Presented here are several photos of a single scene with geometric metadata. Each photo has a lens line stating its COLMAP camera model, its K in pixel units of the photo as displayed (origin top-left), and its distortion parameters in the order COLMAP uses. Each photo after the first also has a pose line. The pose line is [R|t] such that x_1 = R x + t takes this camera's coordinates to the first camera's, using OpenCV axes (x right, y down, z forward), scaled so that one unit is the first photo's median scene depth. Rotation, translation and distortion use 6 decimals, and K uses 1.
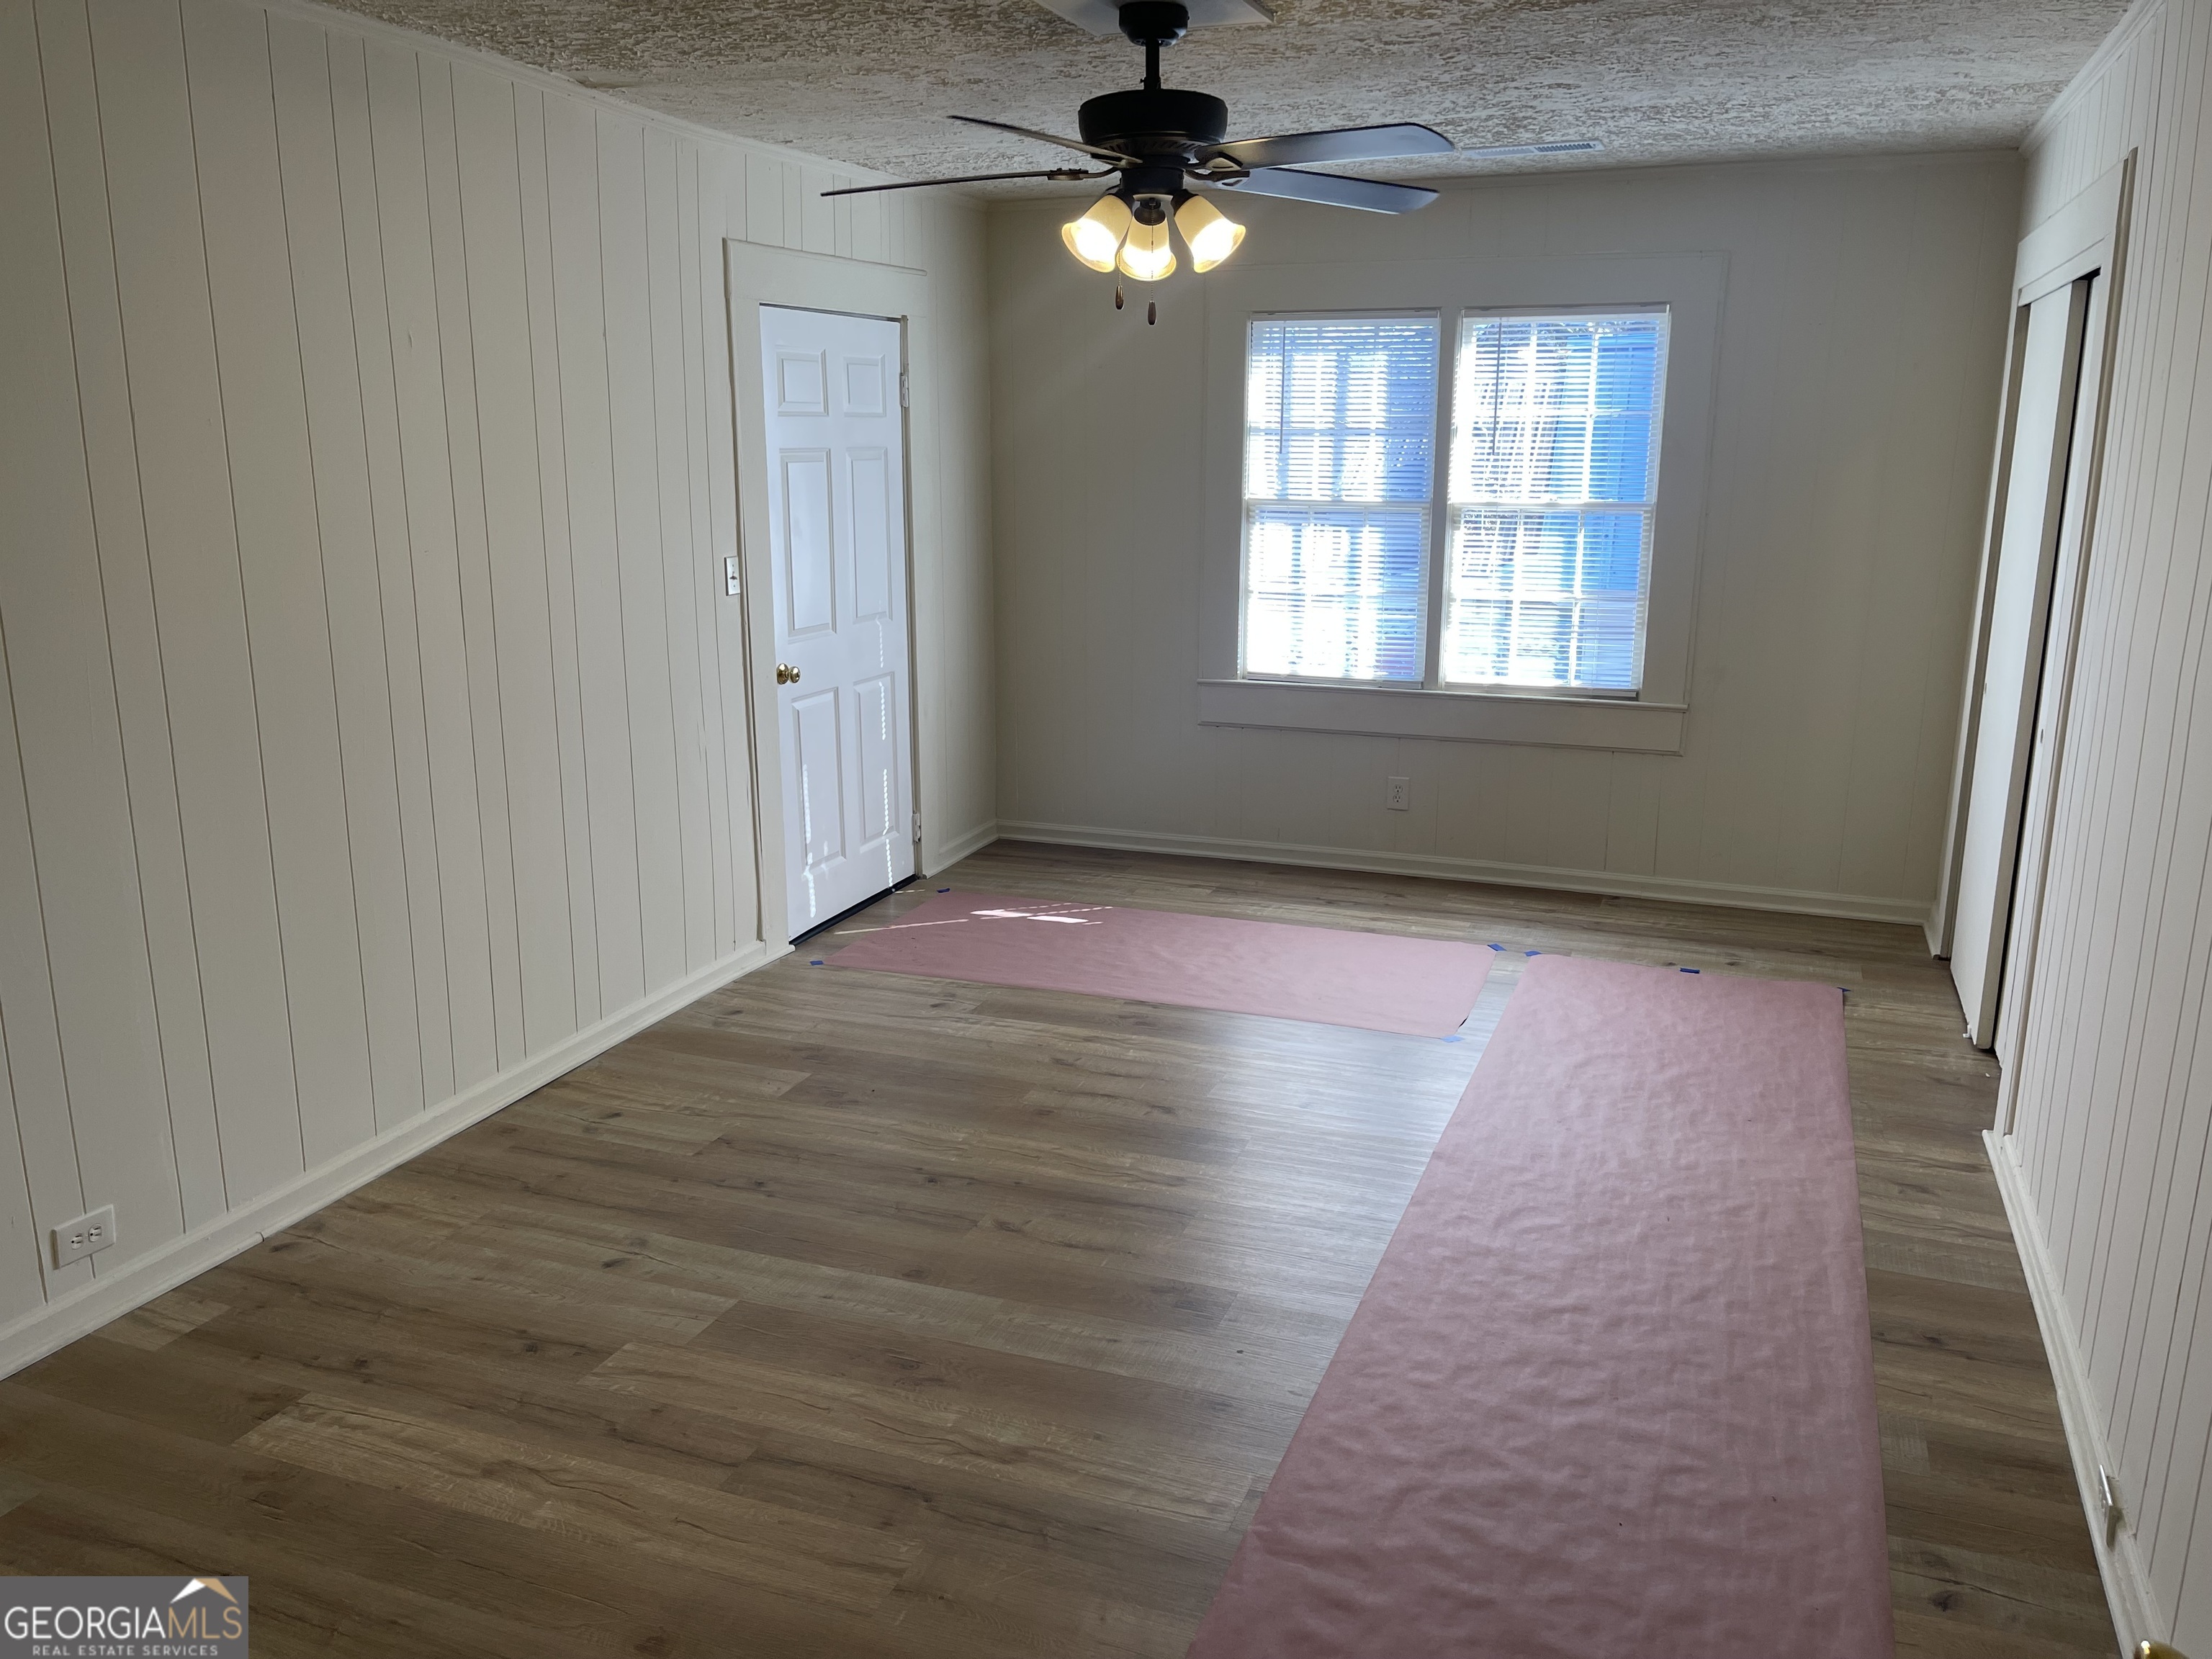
lens RADIAL K [[1676.7, 0, 1116.4], [0, 1676.7, 832.0], [0, 0, 1]] dist [0.067477, -0.087109]
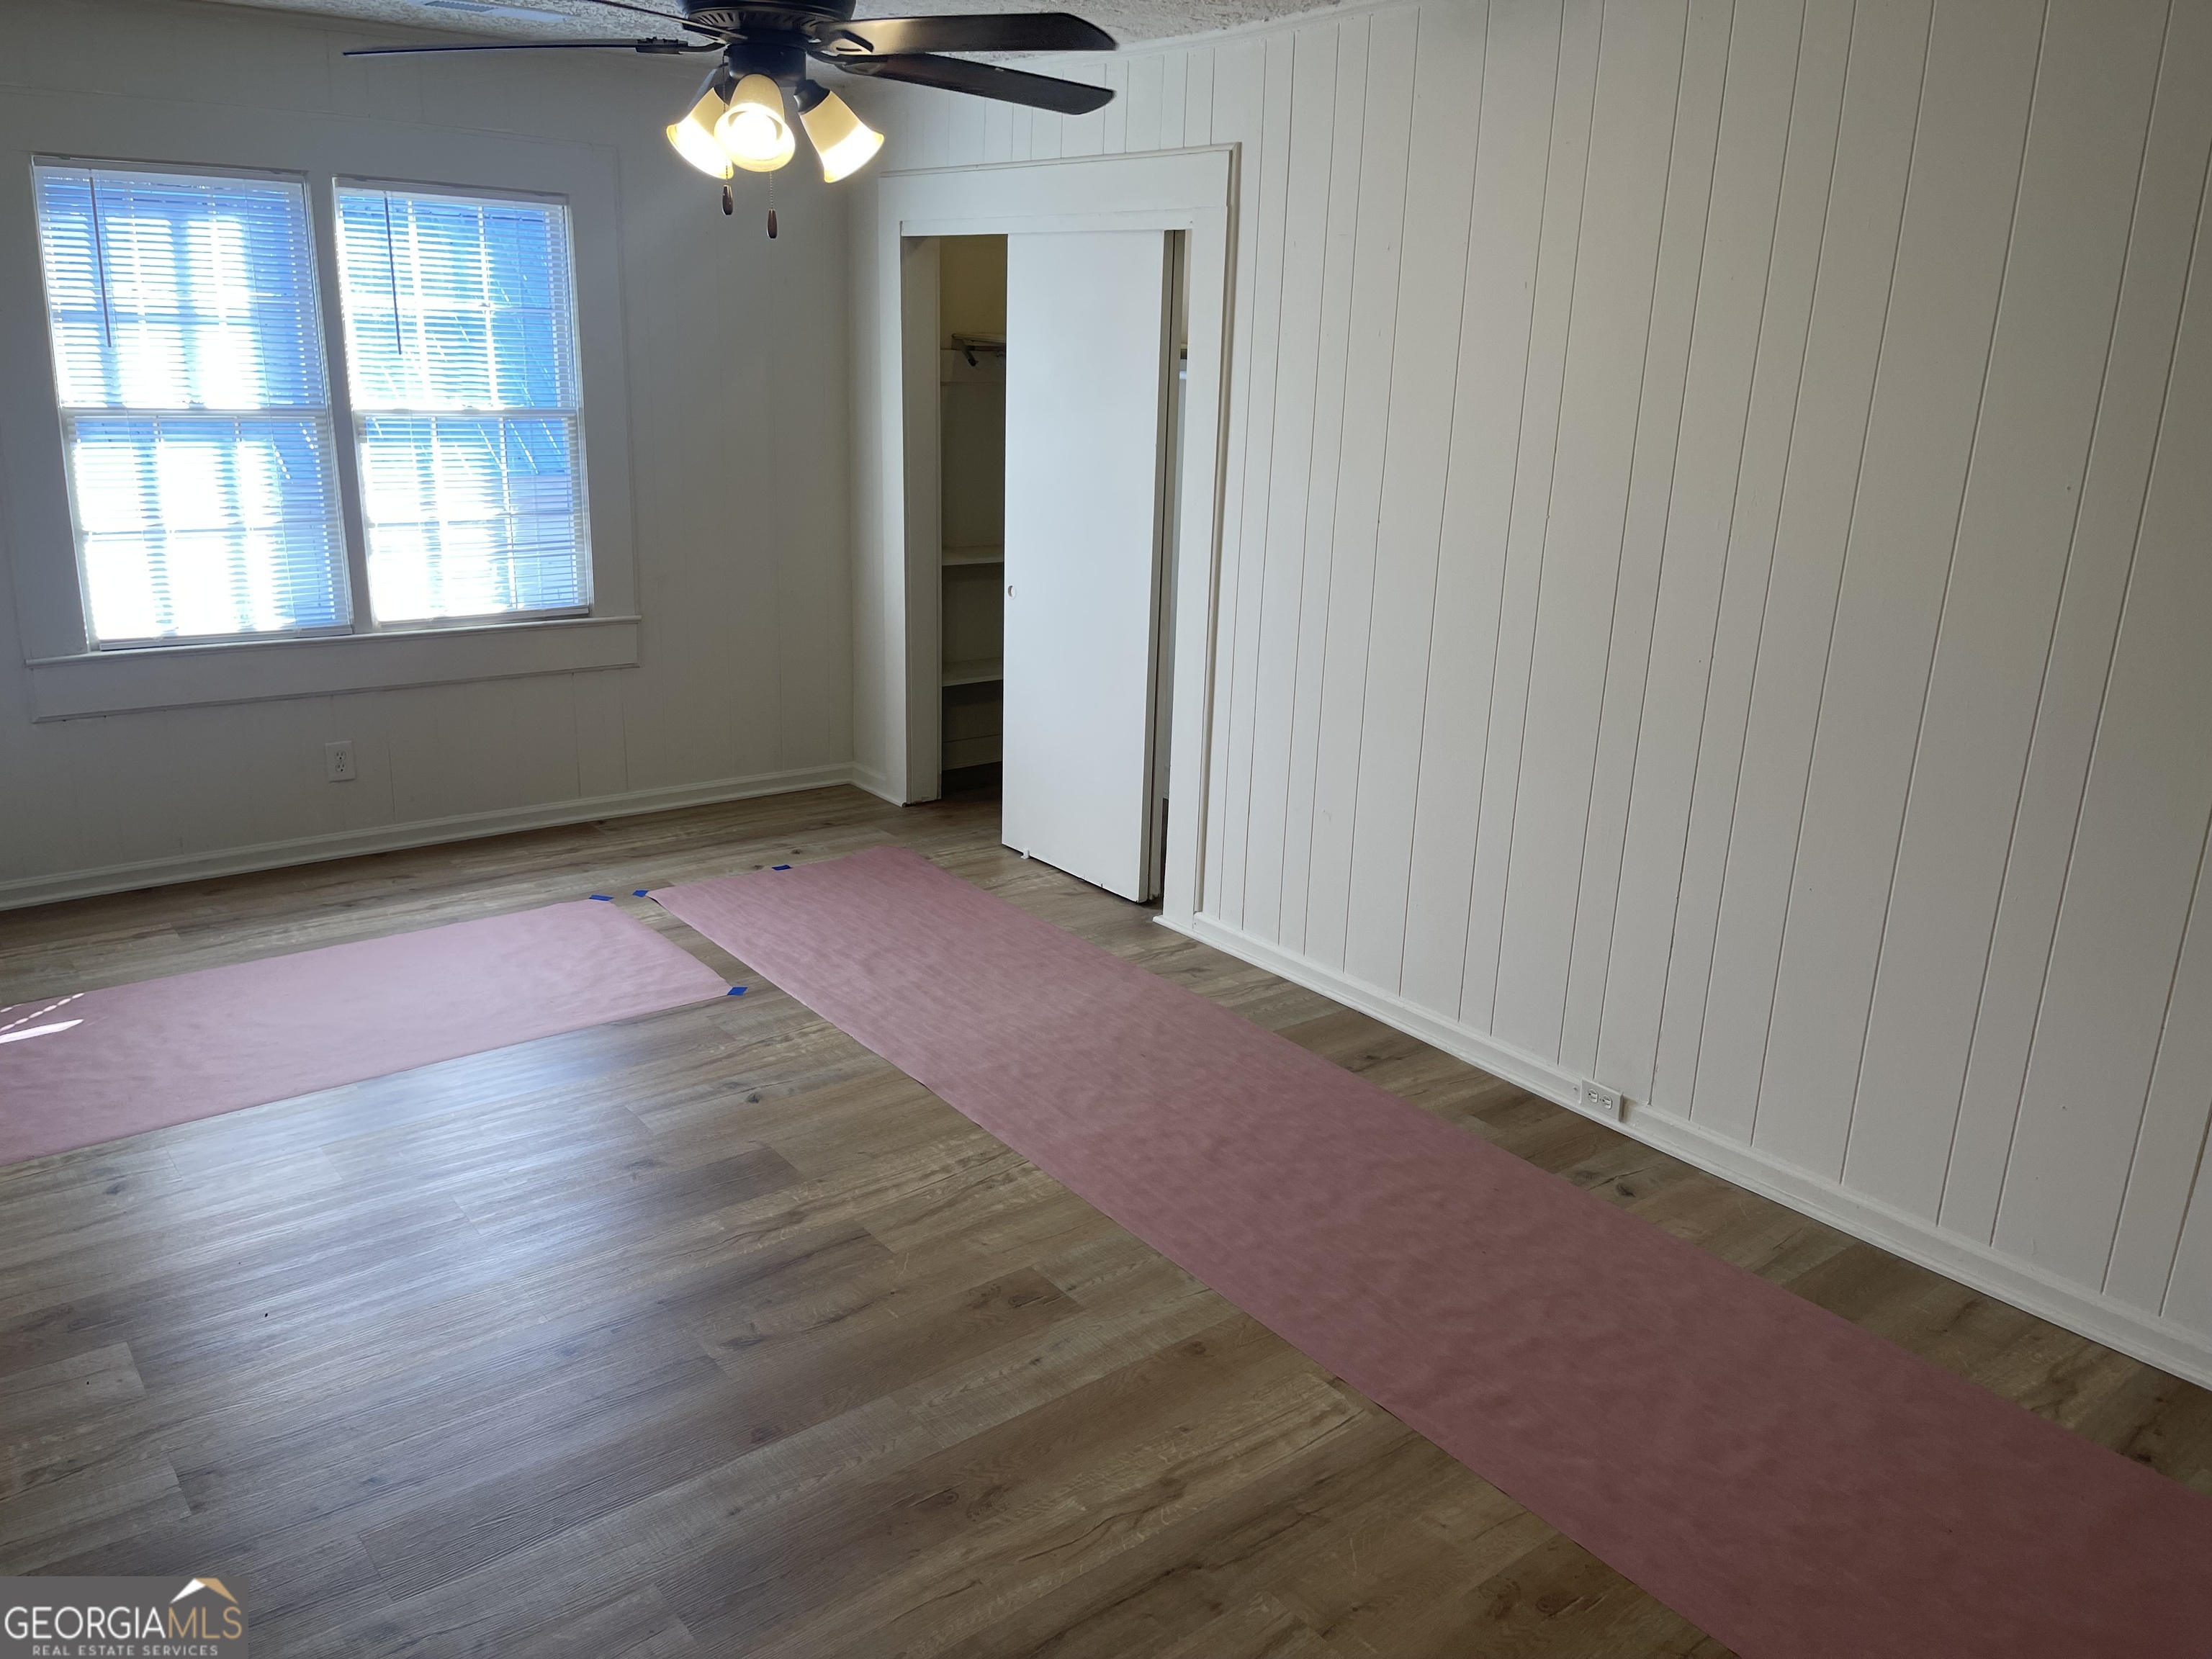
lens RADIAL K [[1676.7, 0, 1123.9], [0, 1676.7, 834.8], [0, 0, 1]] dist [0.067477, -0.087109]
pose [[0.509777, -0.231838, 0.828480, -0.362532], [0.166696, 0.971373, 0.169254, -0.069355], [-0.844002, 0.051822, 0.533830, 0.236720]]
